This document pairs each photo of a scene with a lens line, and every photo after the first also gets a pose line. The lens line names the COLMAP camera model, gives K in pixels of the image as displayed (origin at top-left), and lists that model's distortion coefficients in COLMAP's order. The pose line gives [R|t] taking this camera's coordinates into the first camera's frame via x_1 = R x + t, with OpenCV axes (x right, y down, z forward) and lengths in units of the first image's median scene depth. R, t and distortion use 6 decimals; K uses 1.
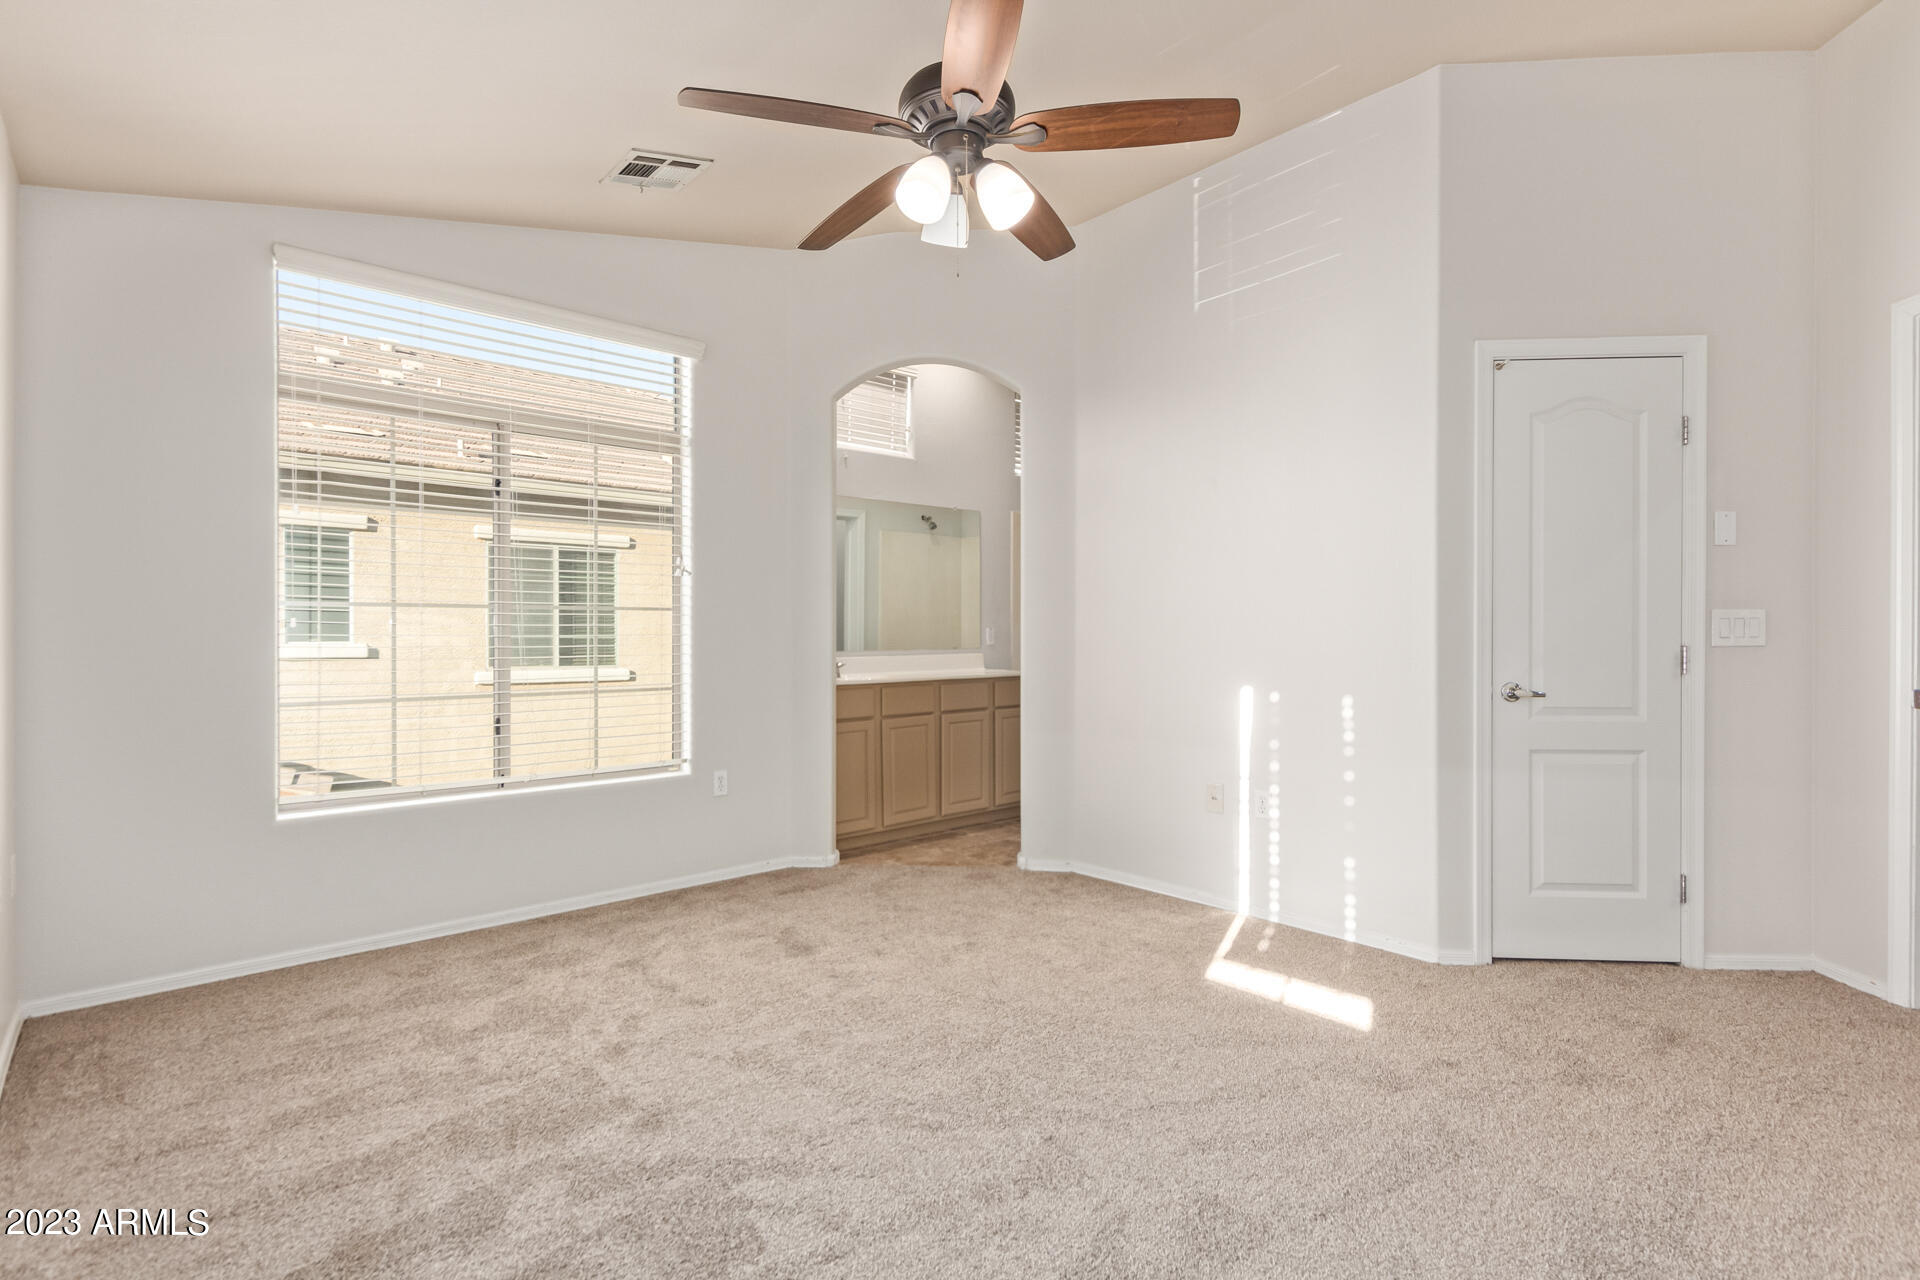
lens RADIAL K [[900.1, 0, 955.2], [0, 900.1, 642.2], [0, 0, 1]] dist [0.000790, 0.000301]
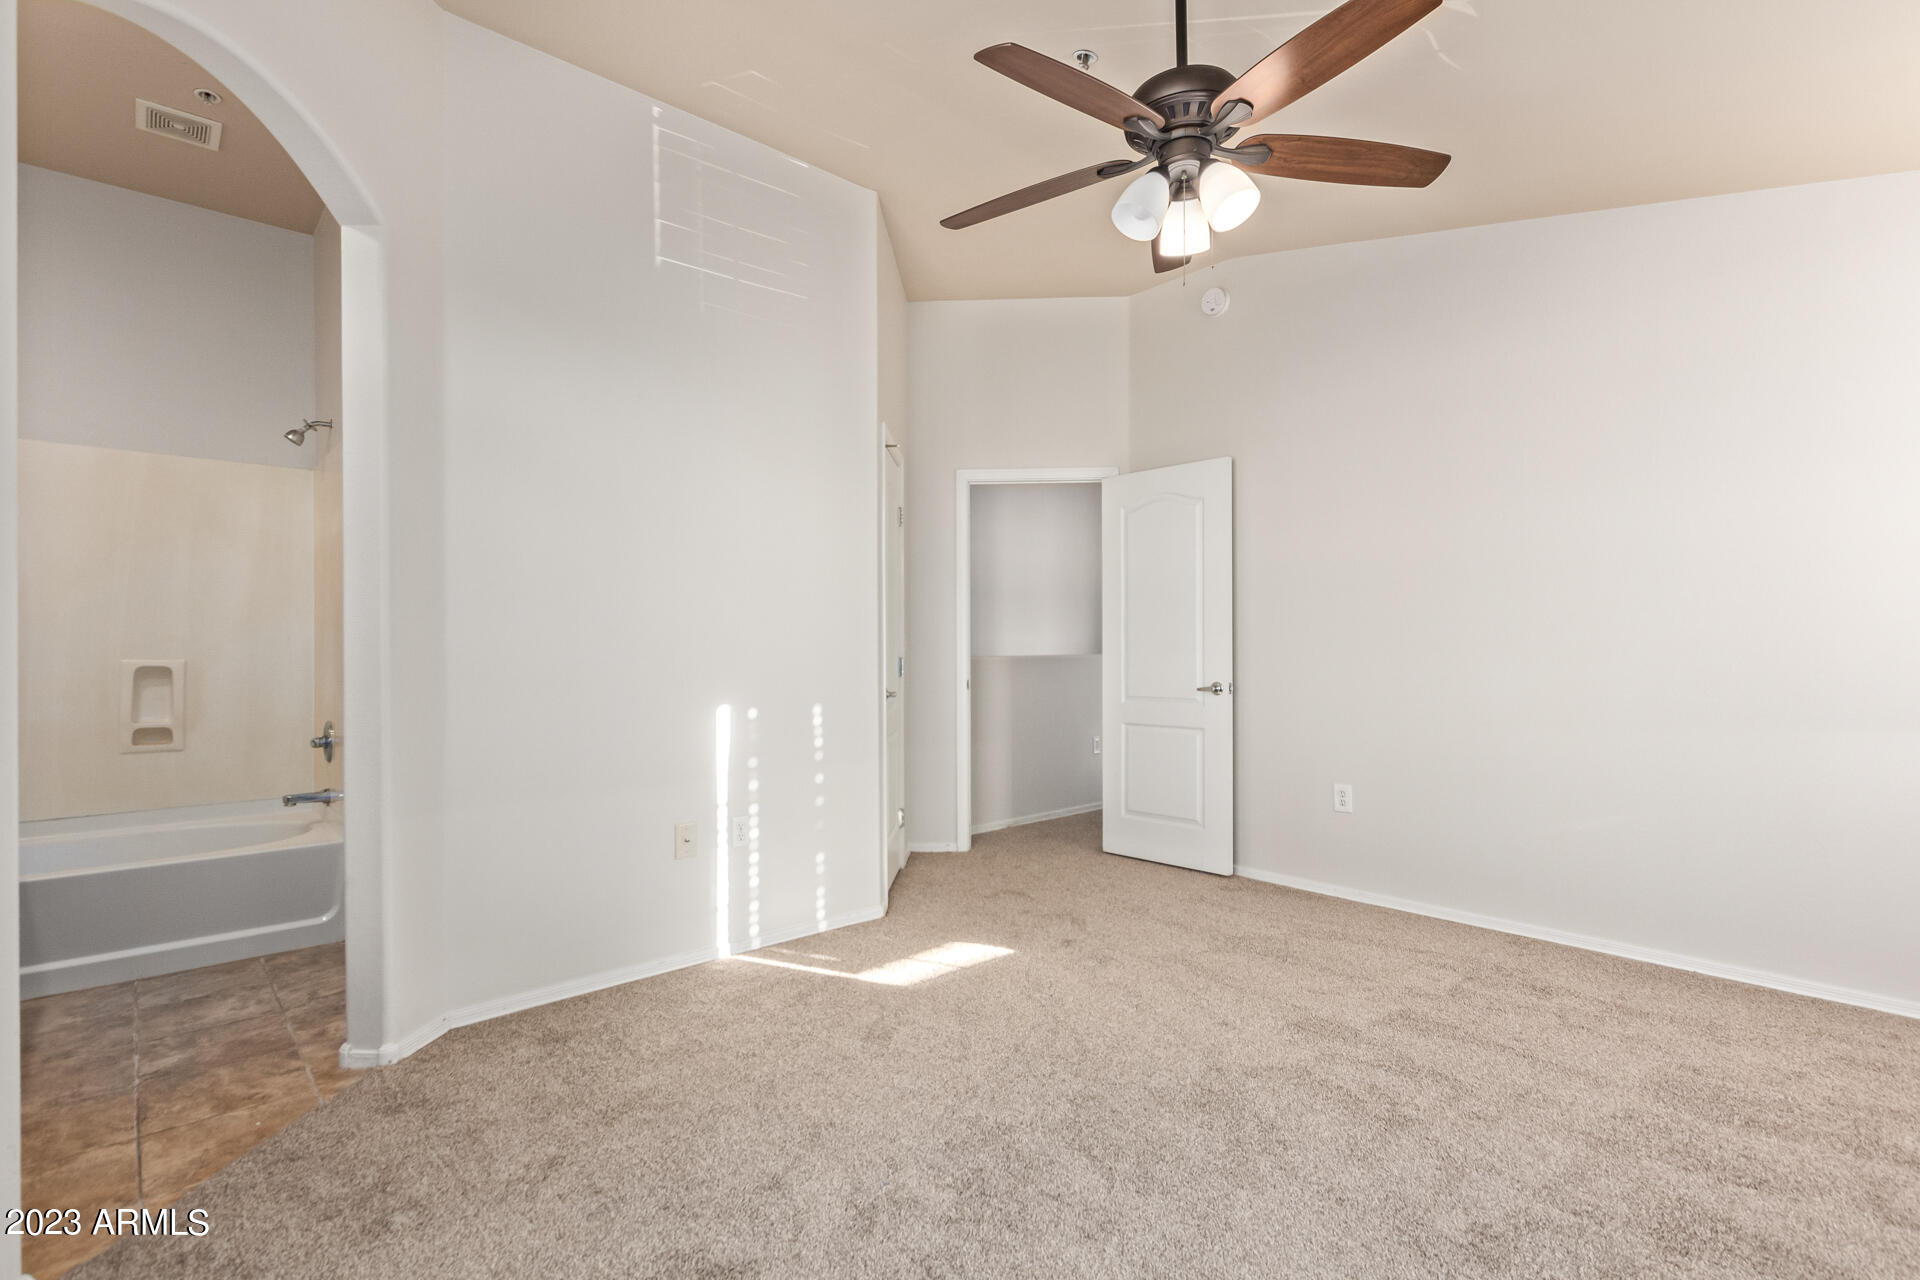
lens RADIAL K [[883.3, 0, 960.0], [0, 883.3, 640.0], [0, 0, 1]] dist [0.033657, -0.000093]
pose [[0.014551, 0.007850, 0.999863, -0.598426], [0.014767, 0.999858, -0.008065, -0.007590], [-0.999785, 0.014882, 0.014433, 0.760834]]
